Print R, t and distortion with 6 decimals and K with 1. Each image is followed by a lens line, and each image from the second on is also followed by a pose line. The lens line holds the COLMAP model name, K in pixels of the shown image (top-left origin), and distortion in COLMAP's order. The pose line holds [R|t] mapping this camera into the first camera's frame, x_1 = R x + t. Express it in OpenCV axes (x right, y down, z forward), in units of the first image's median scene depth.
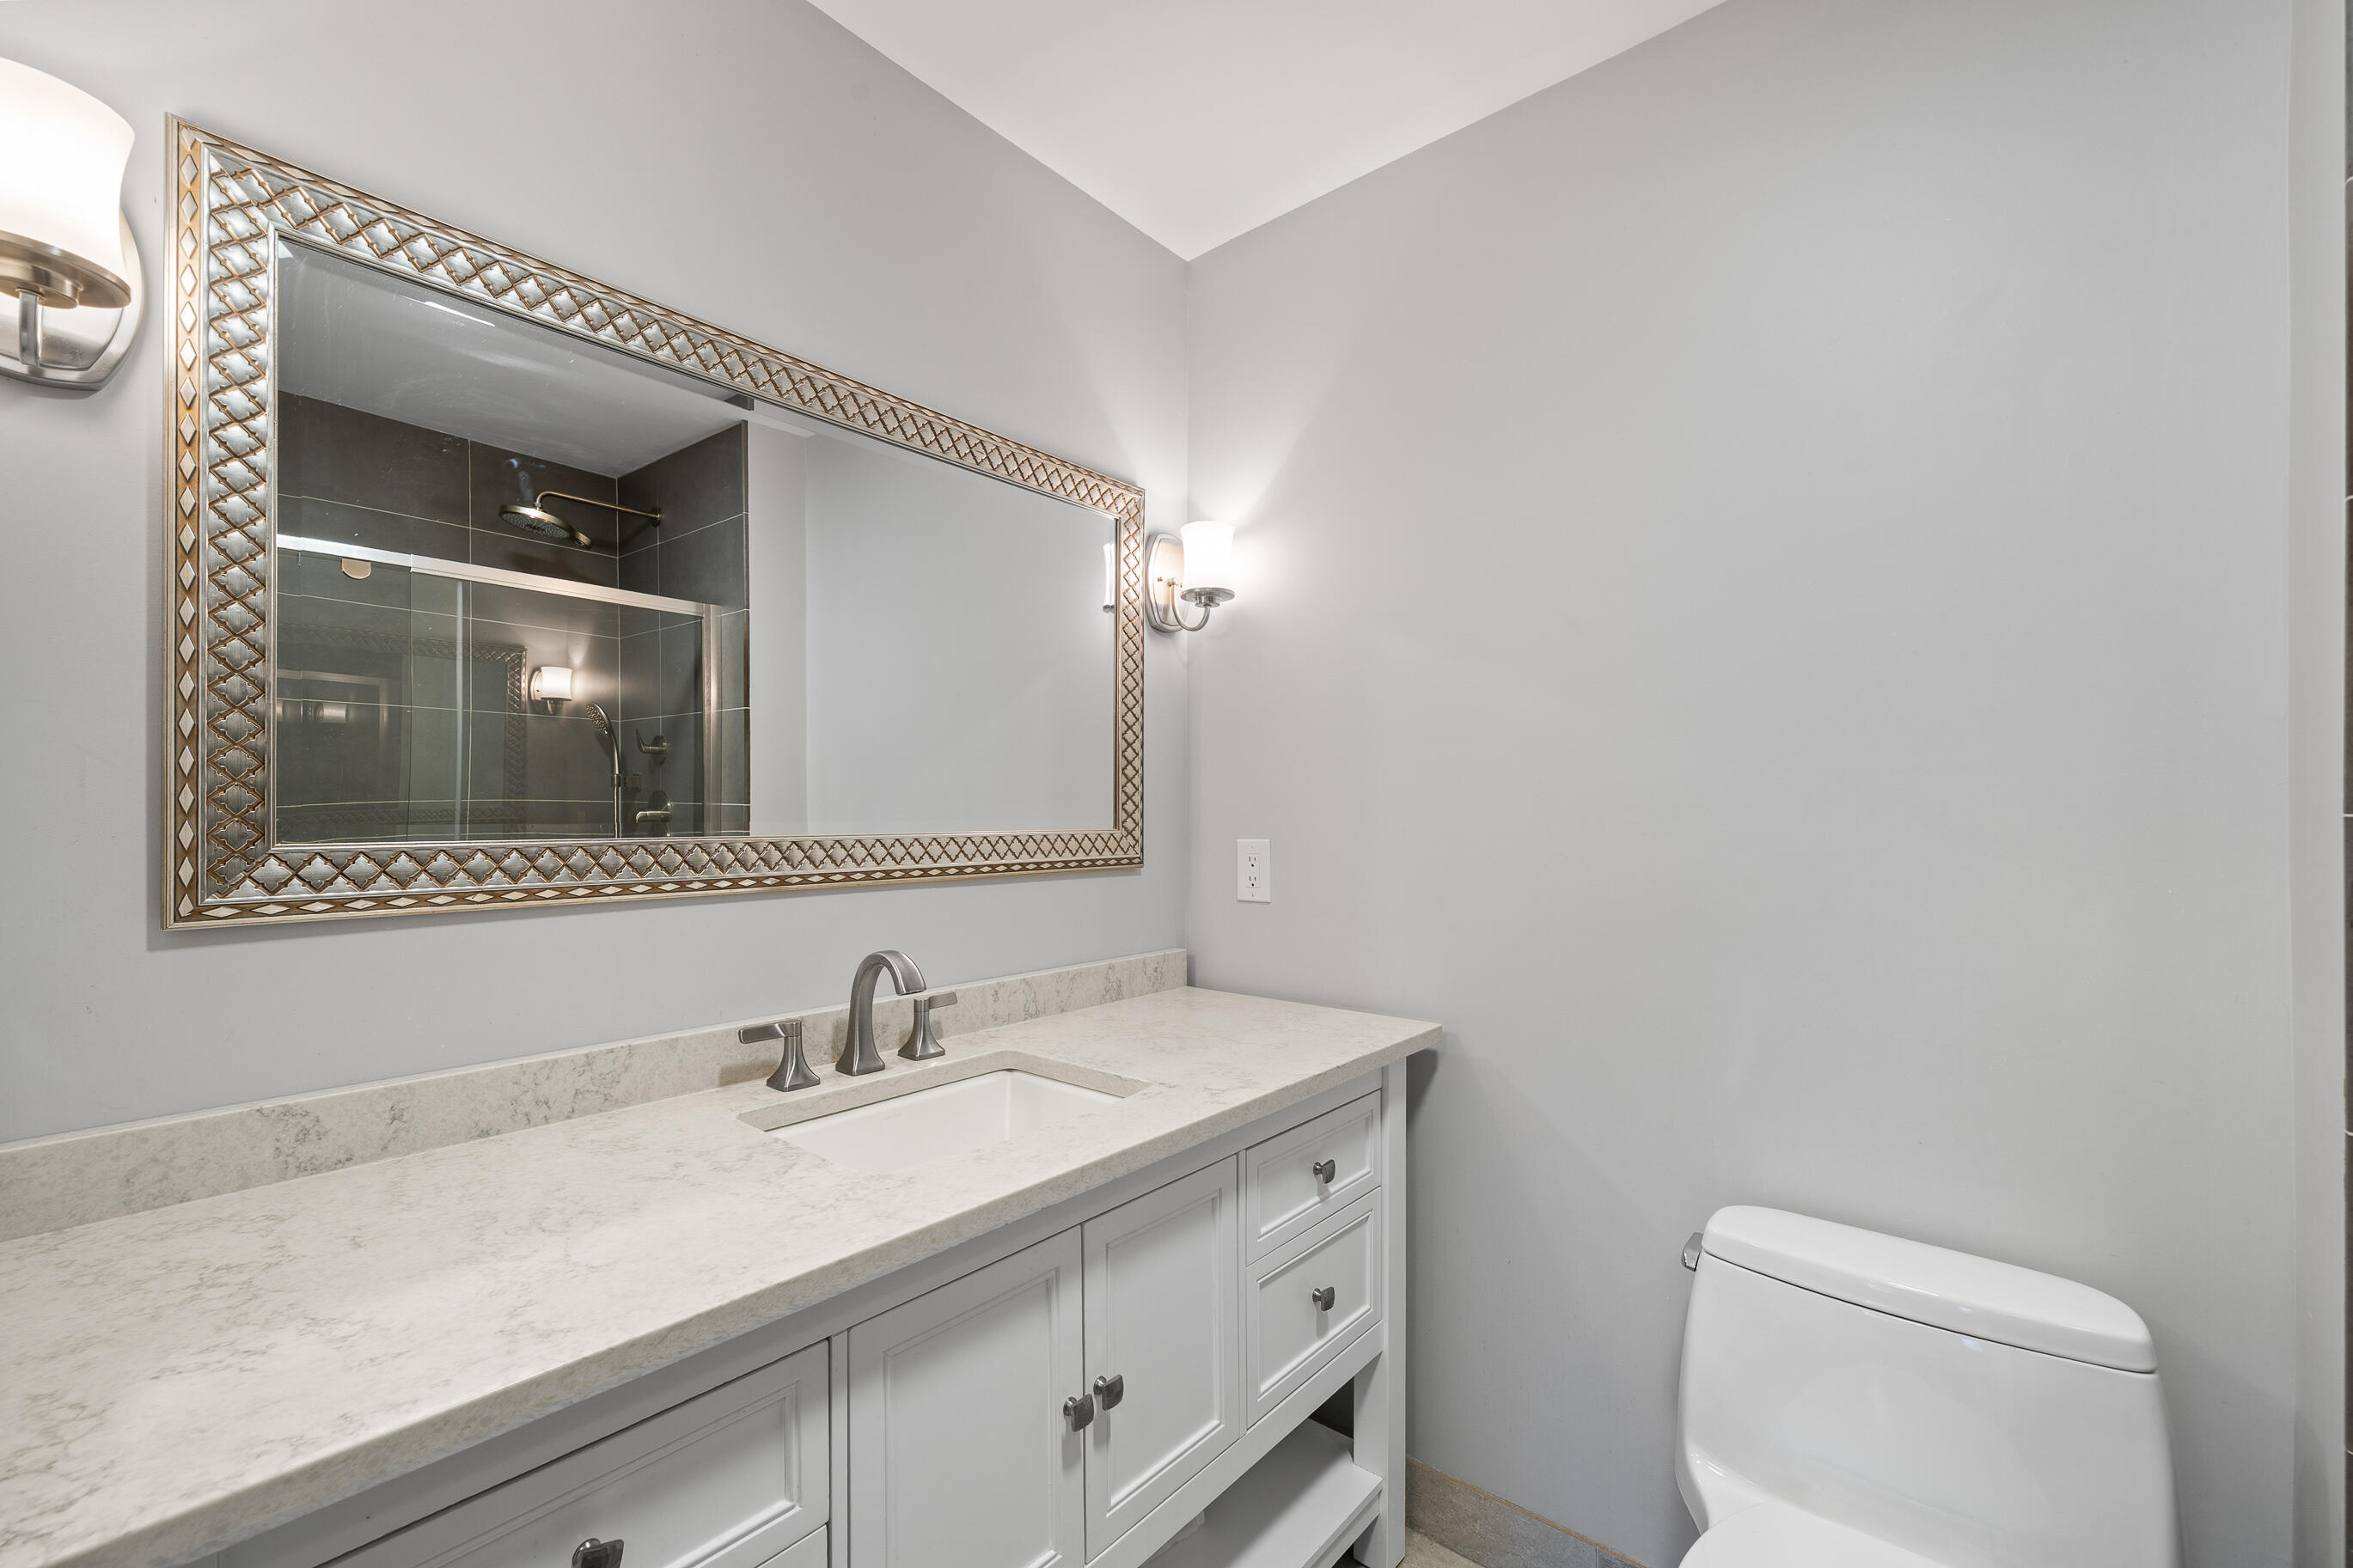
lens RADIAL K [[968.9, 0, 1166.3], [0, 968.9, 804.8], [0, 0, 1]] dist [-0.002971, 0.000149]
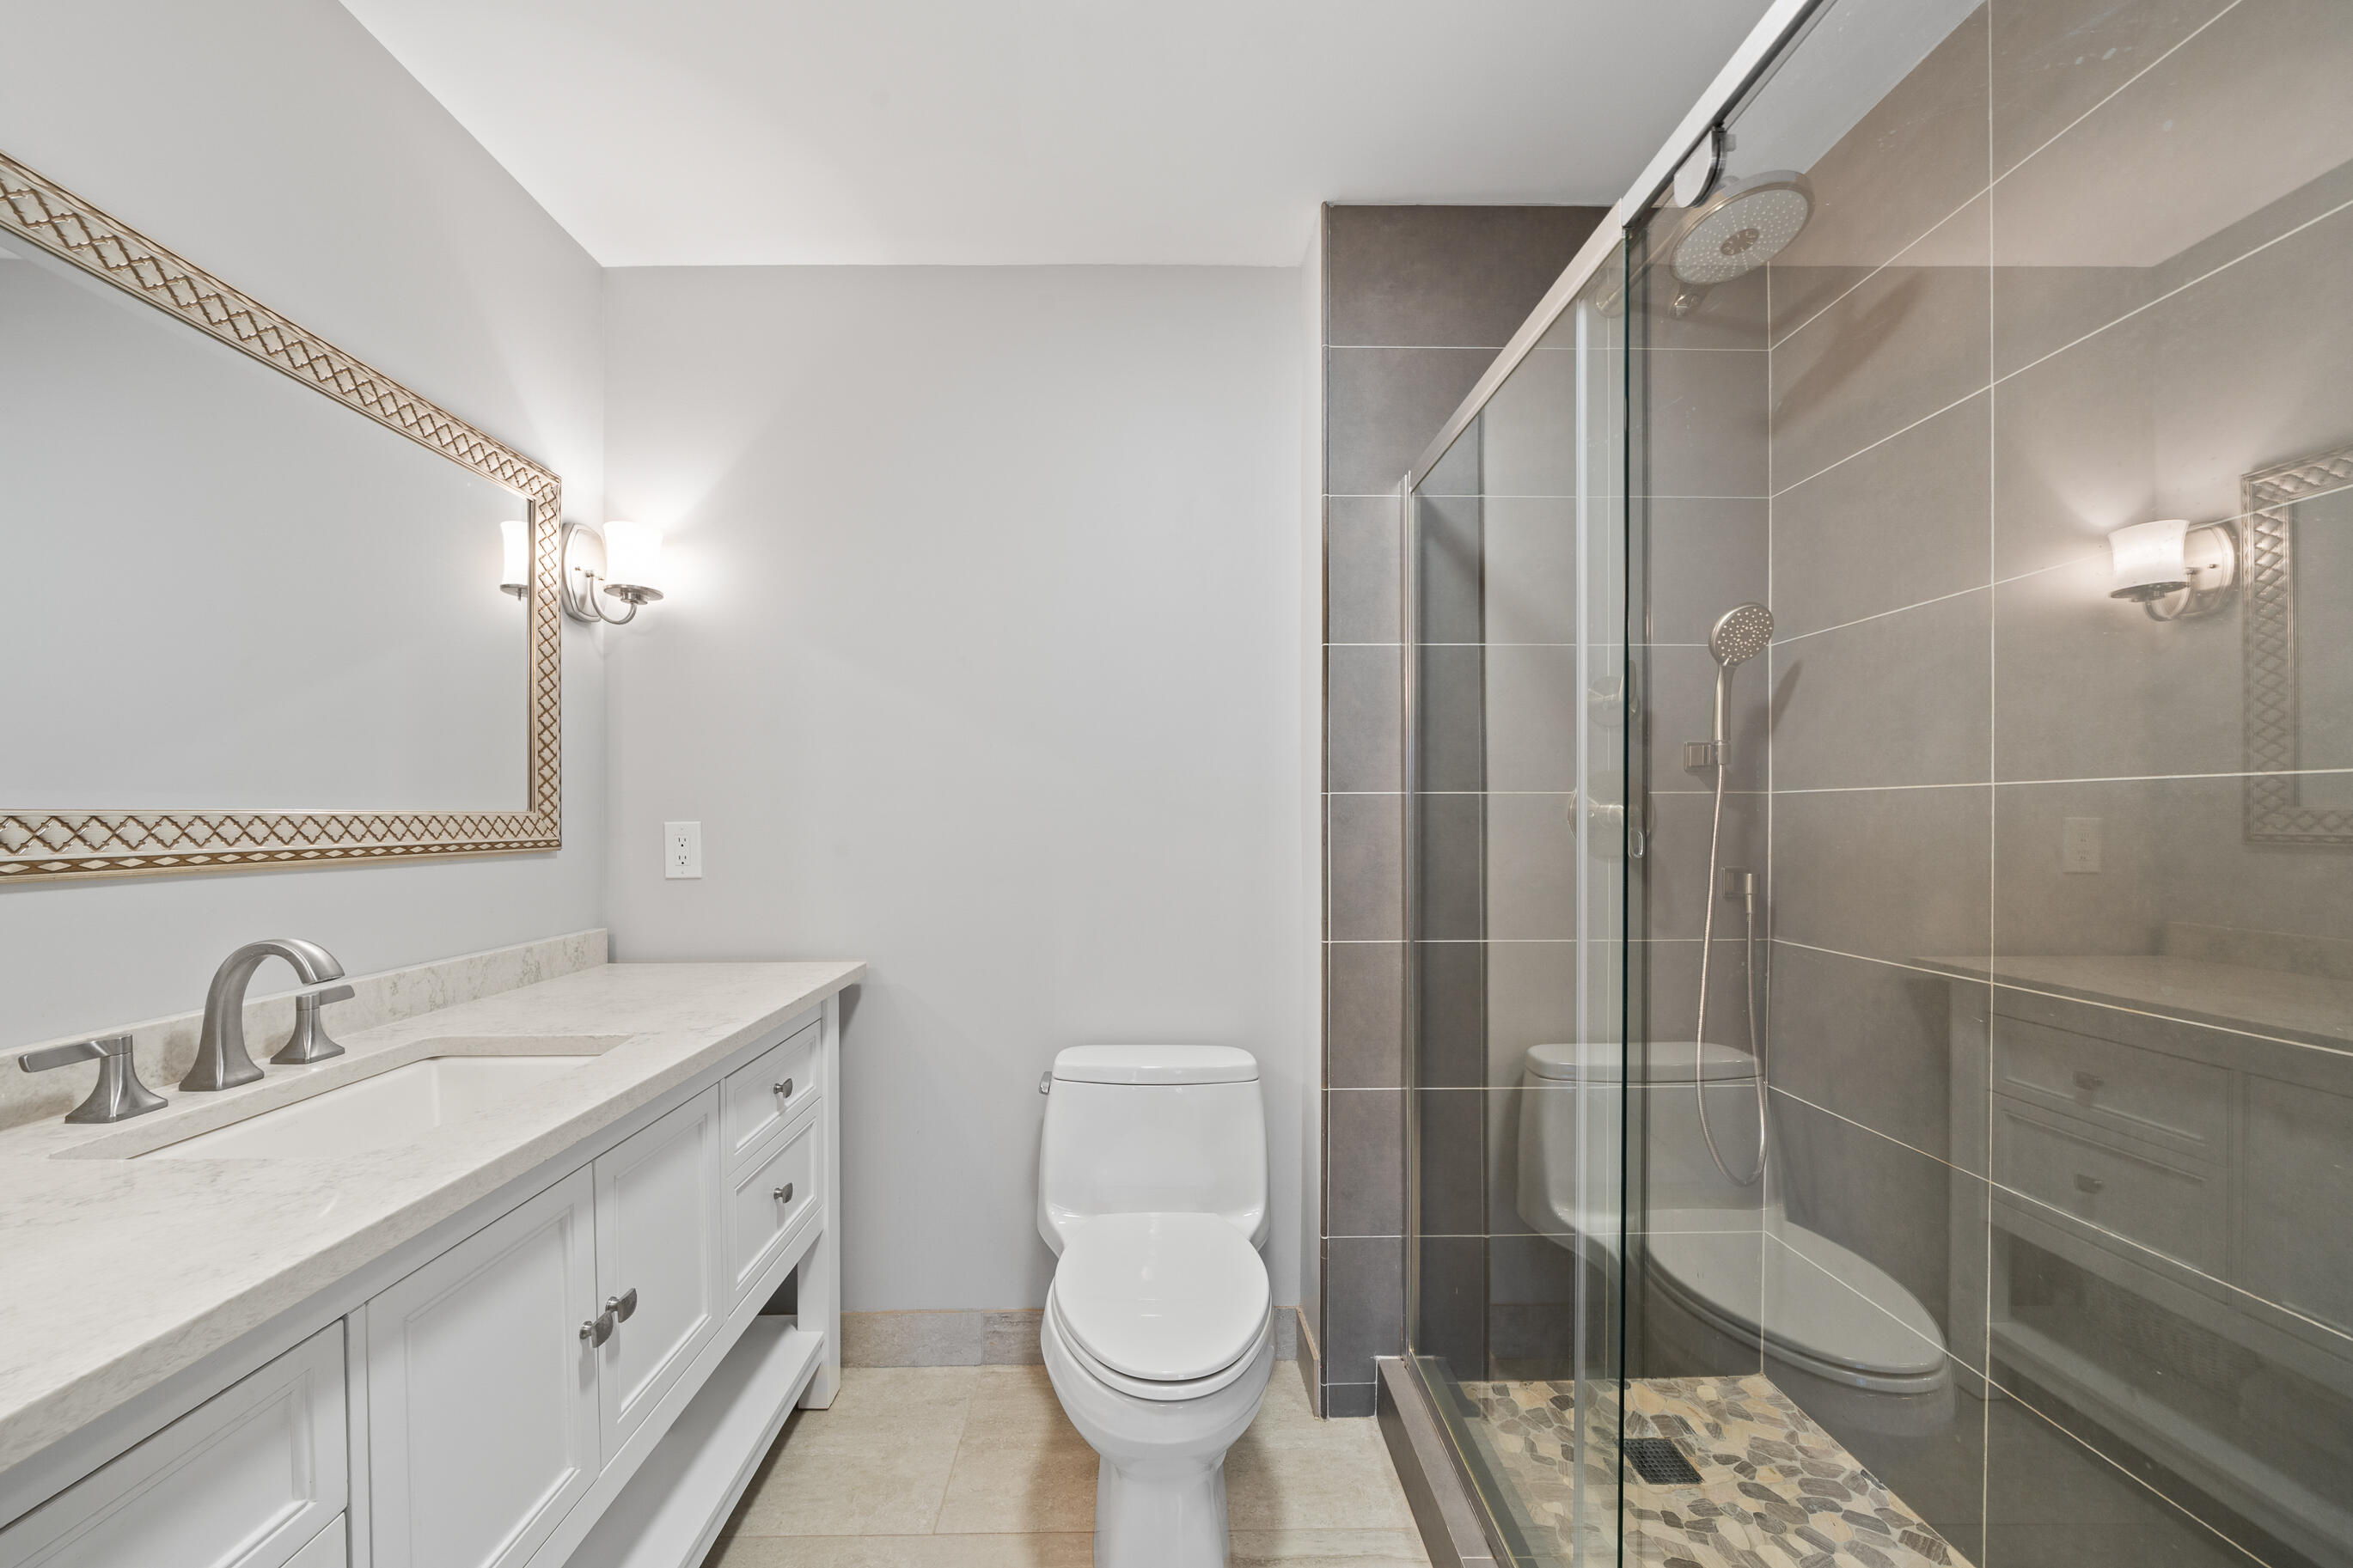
lens RADIAL K [[799.8, 0, 1171.1], [0, 799.8, 812.5], [0, 0, 1]] dist [-0.001903, -0.001193]
pose [[0.745989, -0.005039, 0.665939, -0.136533], [0.001108, 0.999979, 0.006326, 0.026956], [-0.665957, -0.003981, 0.745979, -0.064471]]
